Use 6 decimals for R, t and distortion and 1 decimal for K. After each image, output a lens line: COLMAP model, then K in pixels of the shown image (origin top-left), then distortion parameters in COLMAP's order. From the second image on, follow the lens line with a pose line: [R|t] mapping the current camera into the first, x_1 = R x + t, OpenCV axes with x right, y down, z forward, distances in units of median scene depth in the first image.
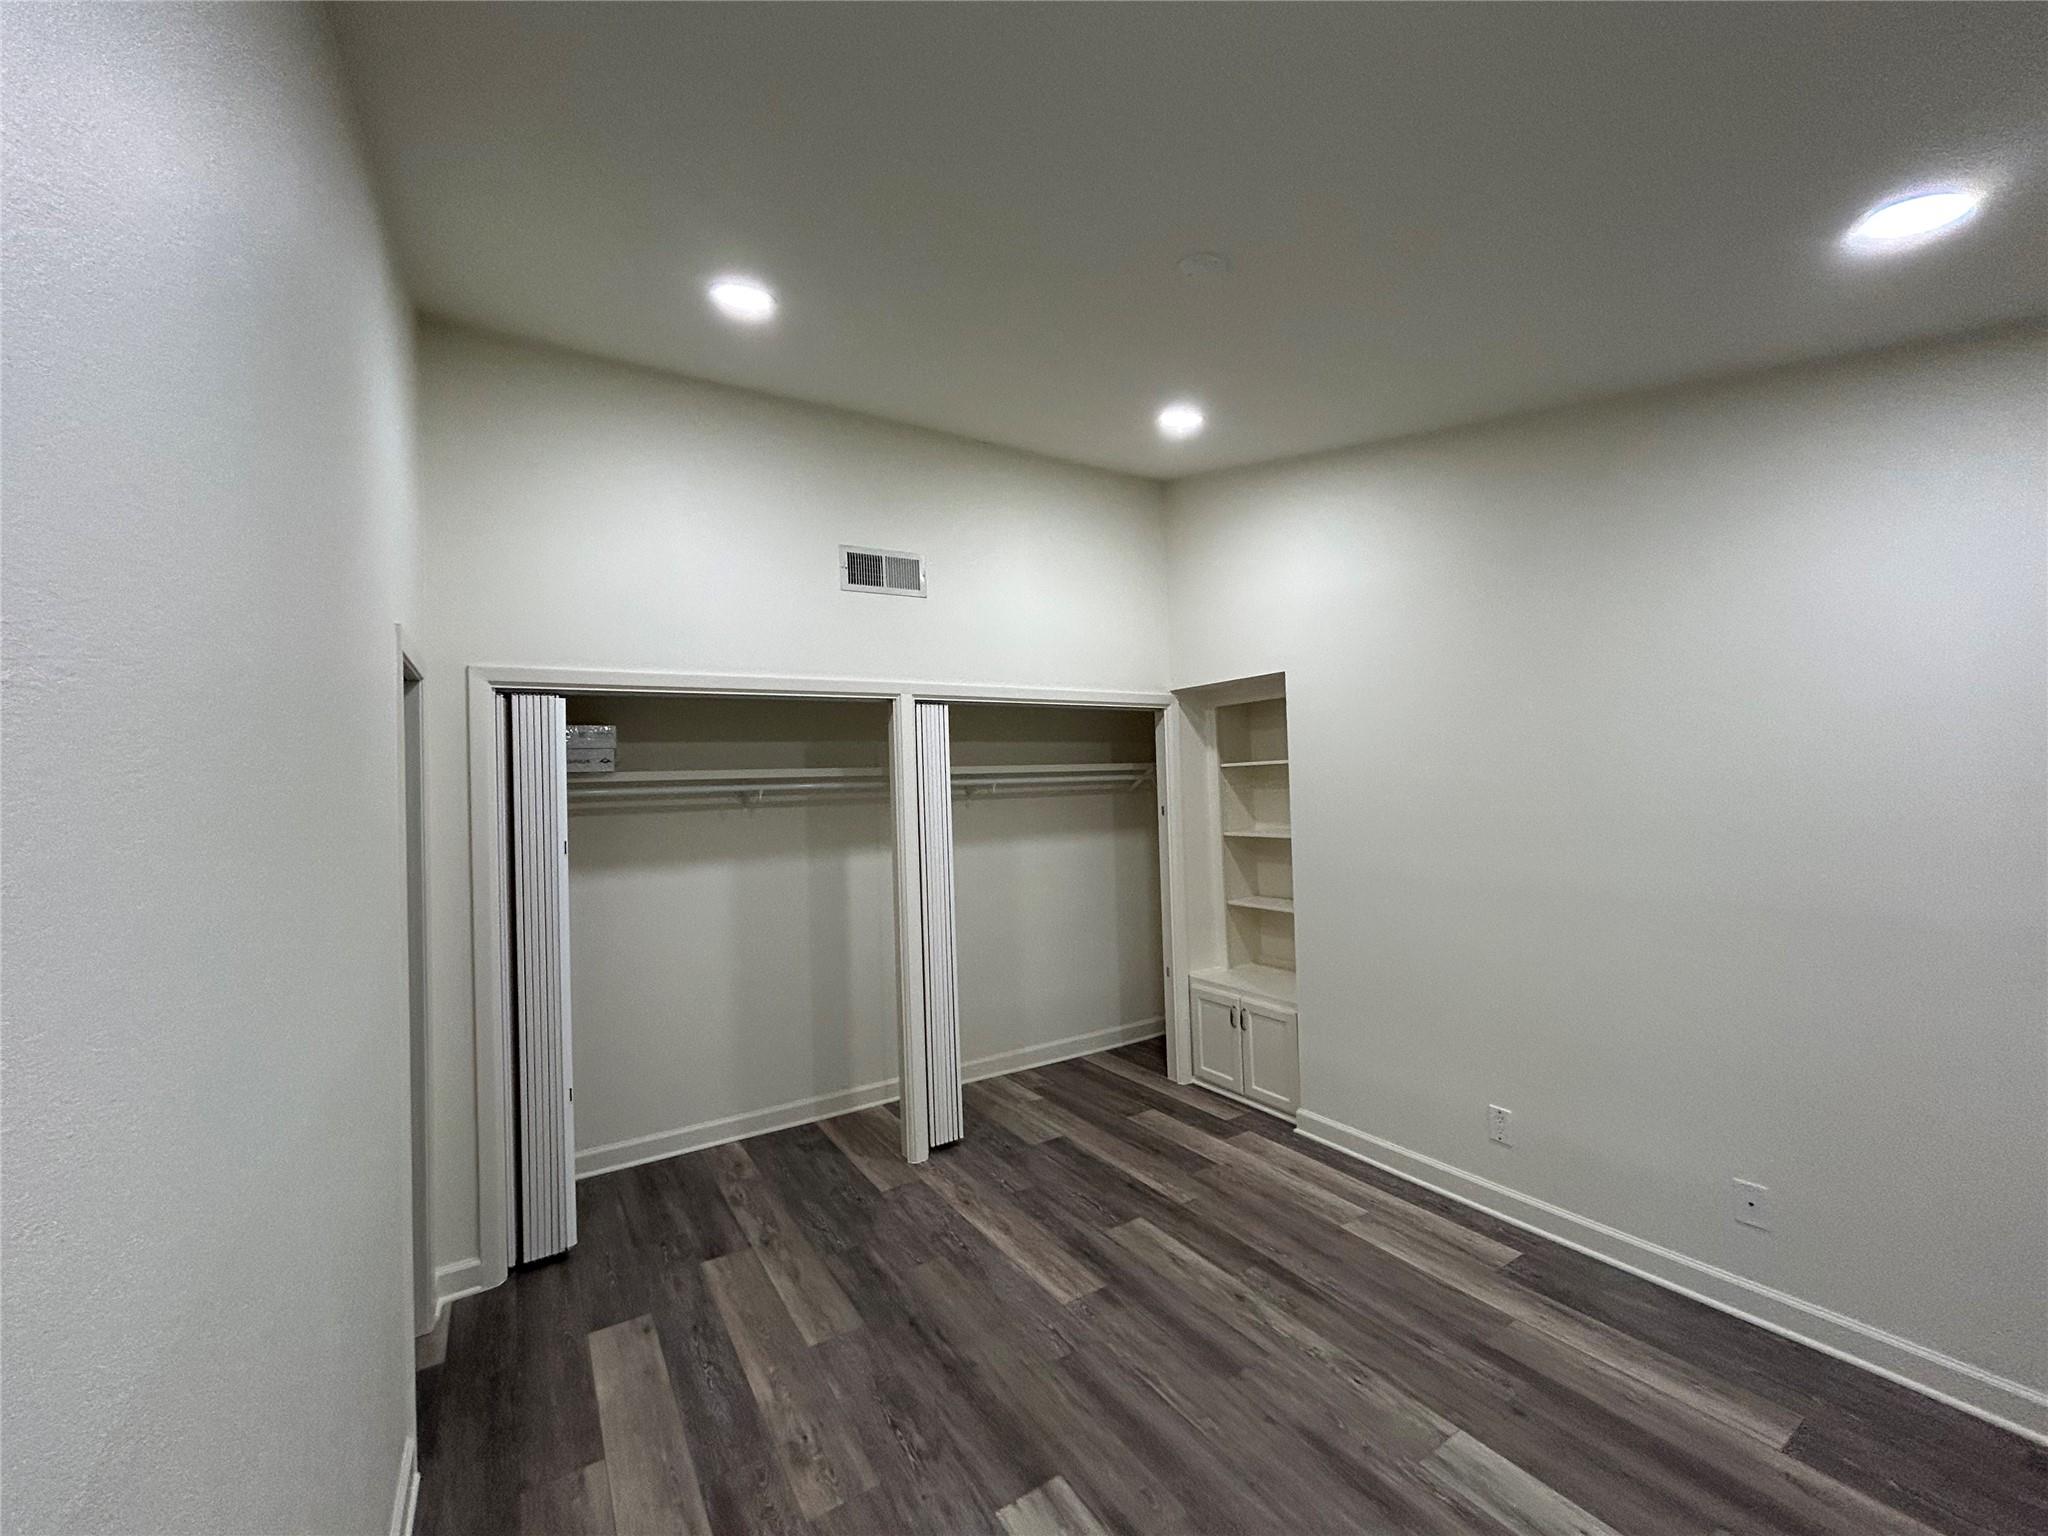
lens RADIAL K [[824.0, 0, 1018.9], [0, 824.0, 764.2], [0, 0, 1]] dist [0.018722, 0.000455]
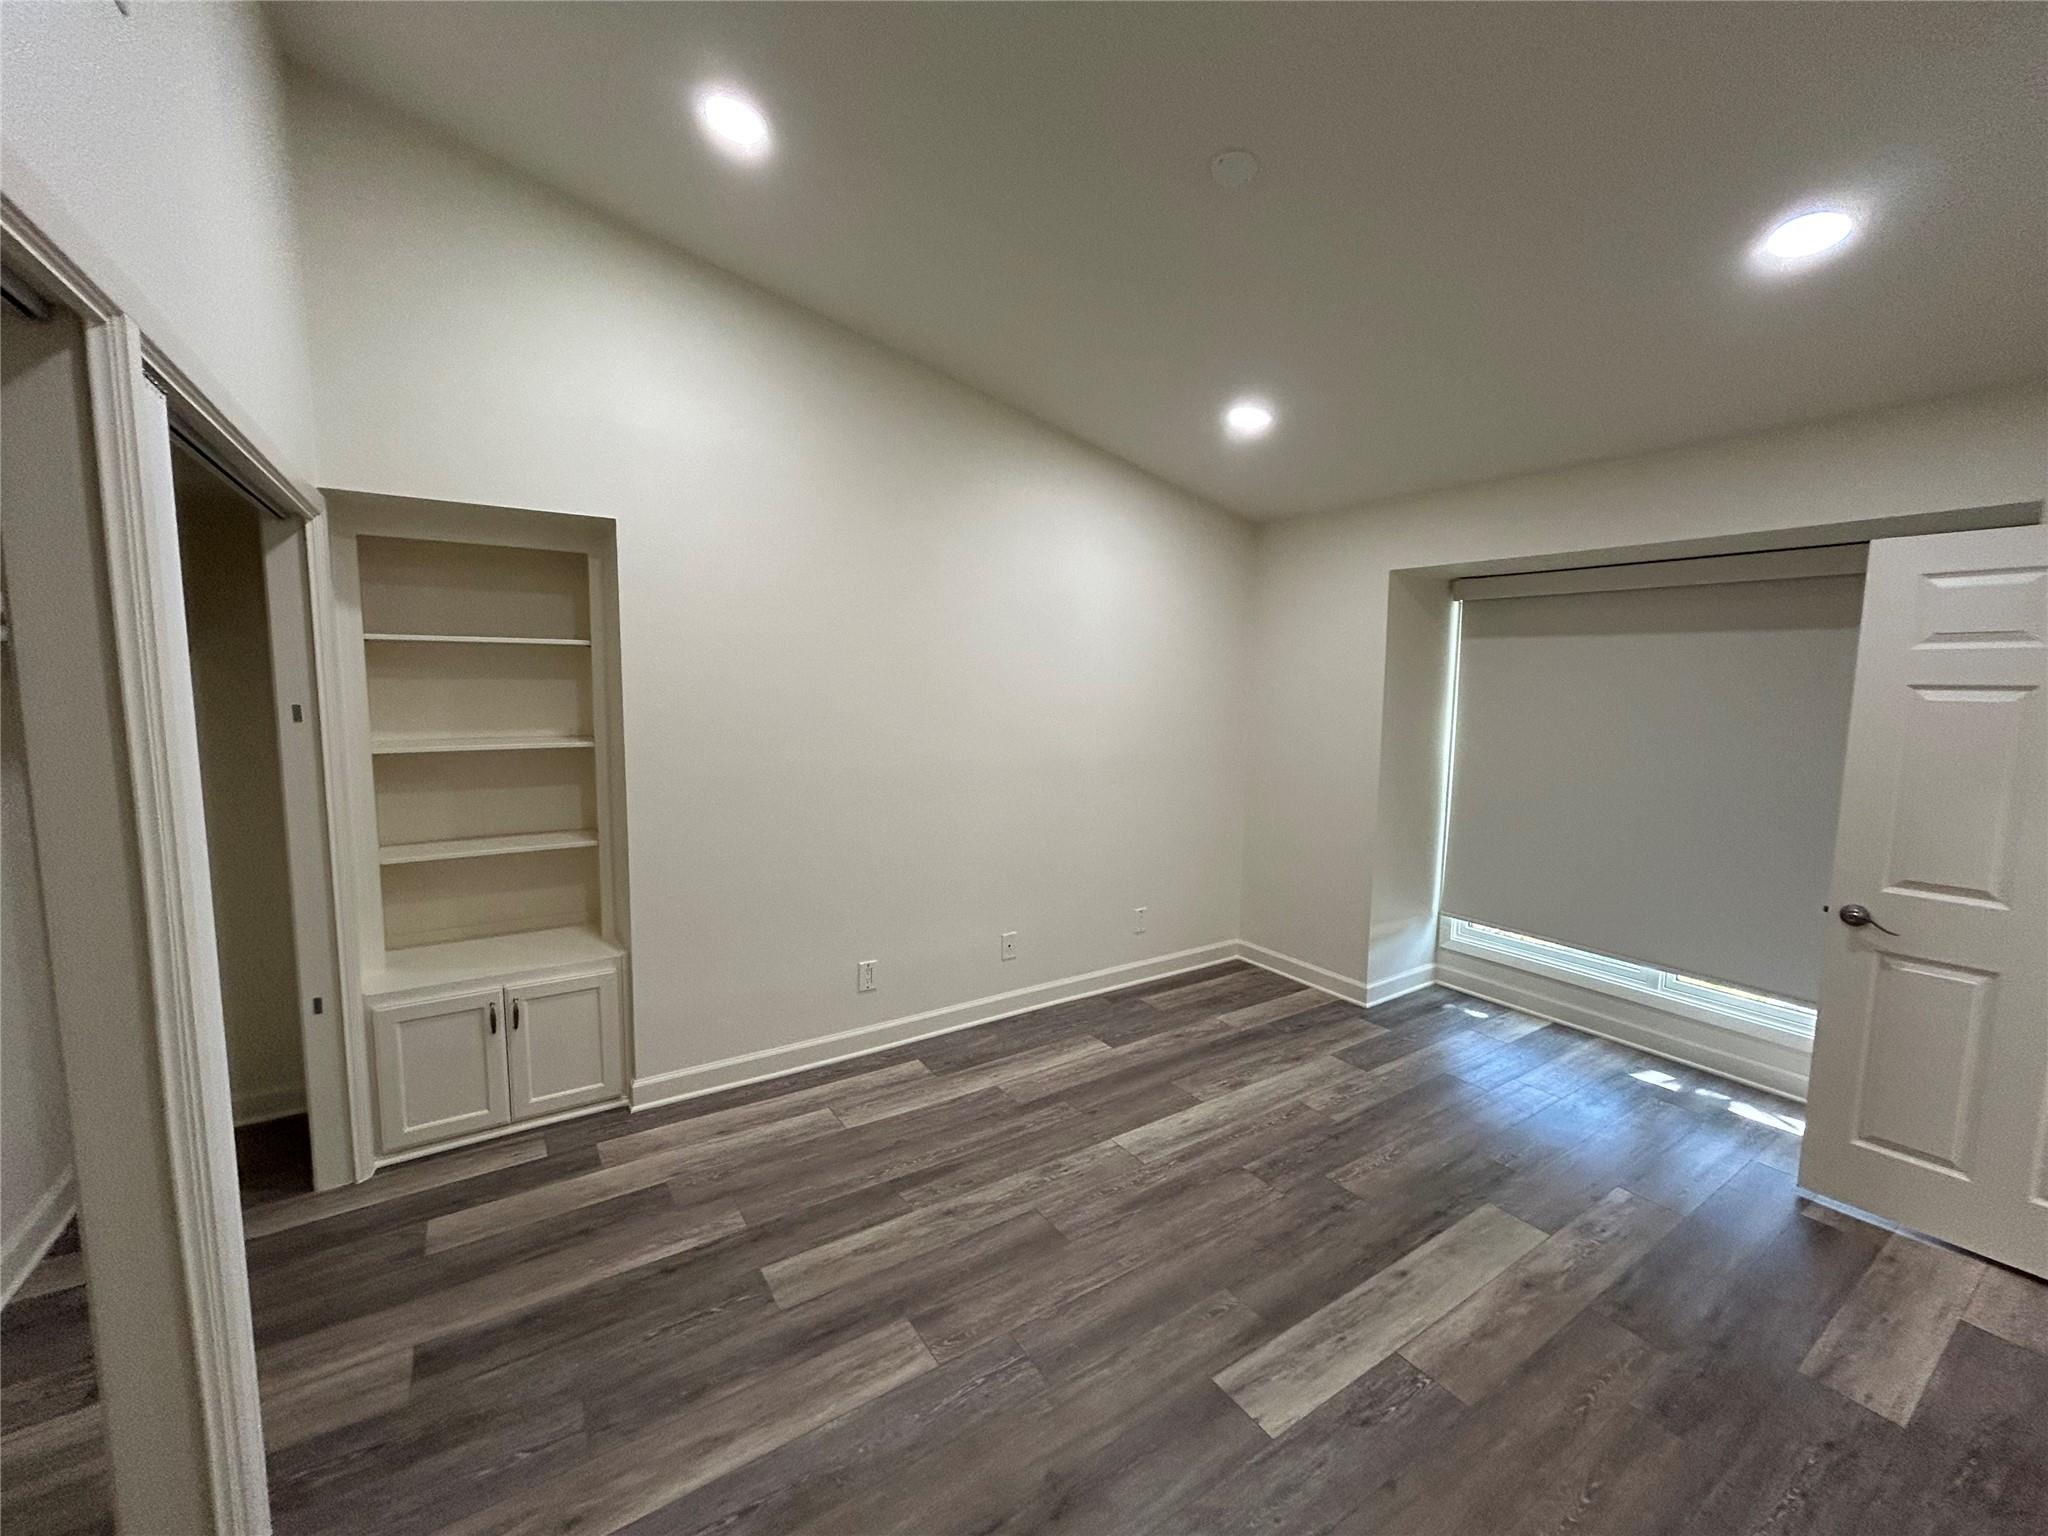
lens RADIAL K [[824.0, 0, 1019.4], [0, 824.0, 773.6], [0, 0, 1]] dist [0.018722, 0.000455]
pose [[-0.027461, -0.075740, 0.996749, -0.582729], [-0.046833, 0.996128, 0.074402, 0.054258], [-0.998525, -0.044638, -0.030902, 0.866004]]
